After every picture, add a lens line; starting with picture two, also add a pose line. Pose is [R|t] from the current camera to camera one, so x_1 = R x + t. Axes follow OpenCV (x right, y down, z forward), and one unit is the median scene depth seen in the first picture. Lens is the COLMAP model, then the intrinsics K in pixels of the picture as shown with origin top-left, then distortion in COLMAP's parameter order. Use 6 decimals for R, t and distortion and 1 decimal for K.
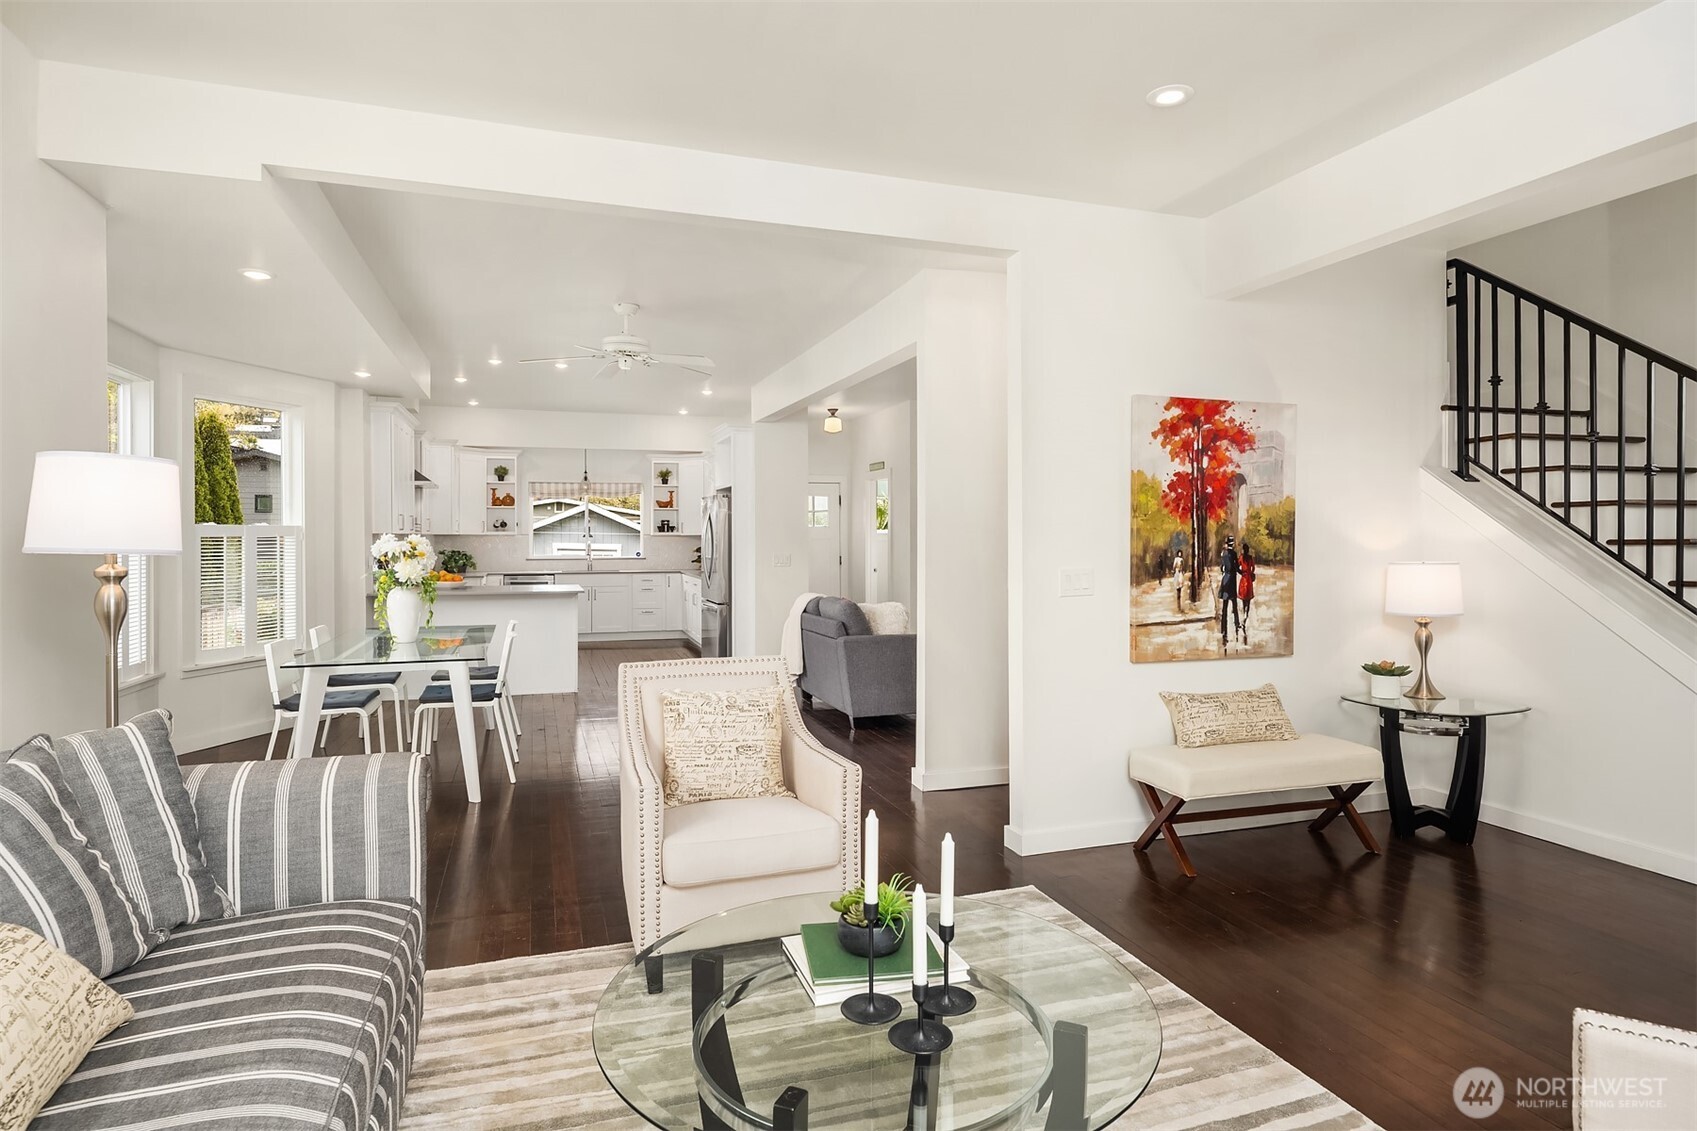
lens RADIAL K [[933.7, 0, 857.8], [0, 933.7, 547.9], [0, 0, 1]] dist [-0.001748, 0.000920]
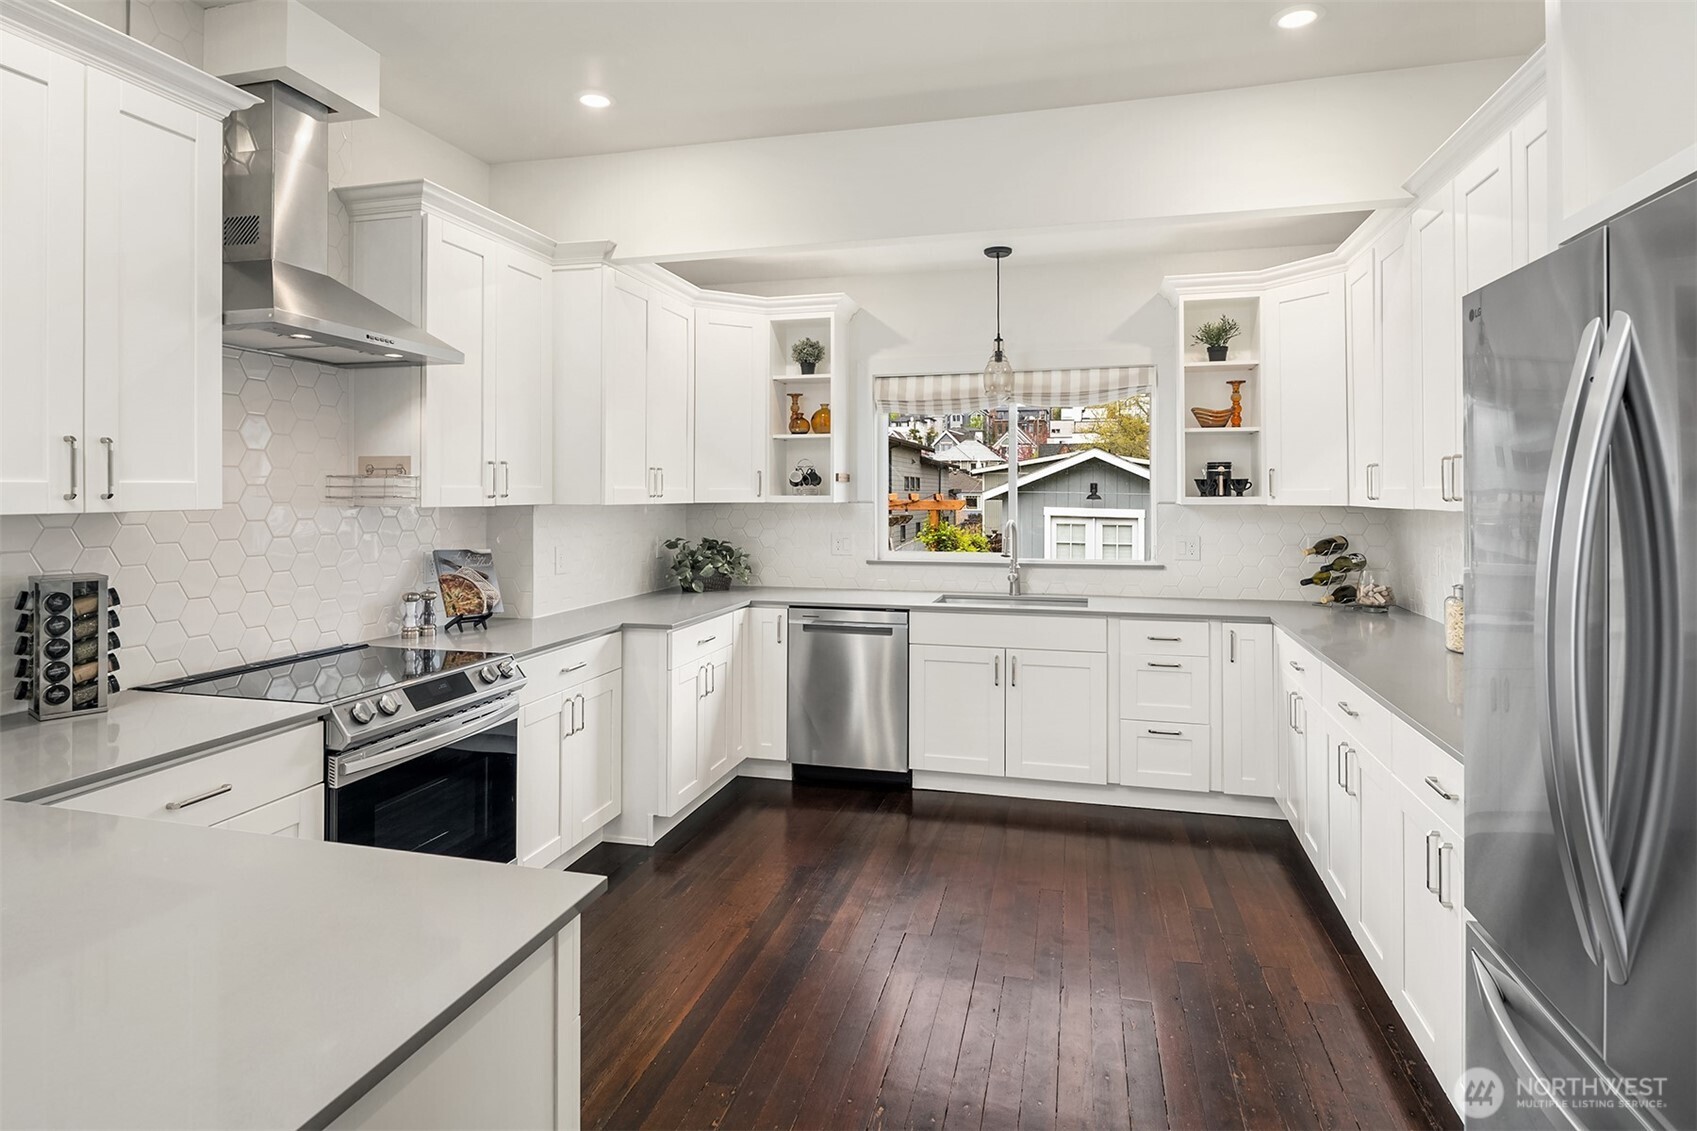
lens RADIAL K [[933.7, 0, 856.4], [0, 933.7, 483.9], [0, 0, 1]] dist [-0.001748, 0.000920]
pose [[0.844194, -0.006352, -0.536001, -0.399630], [-0.005678, 0.999768, -0.020790, -0.040359], [0.536008, 0.020594, 0.843962, 1.893494]]
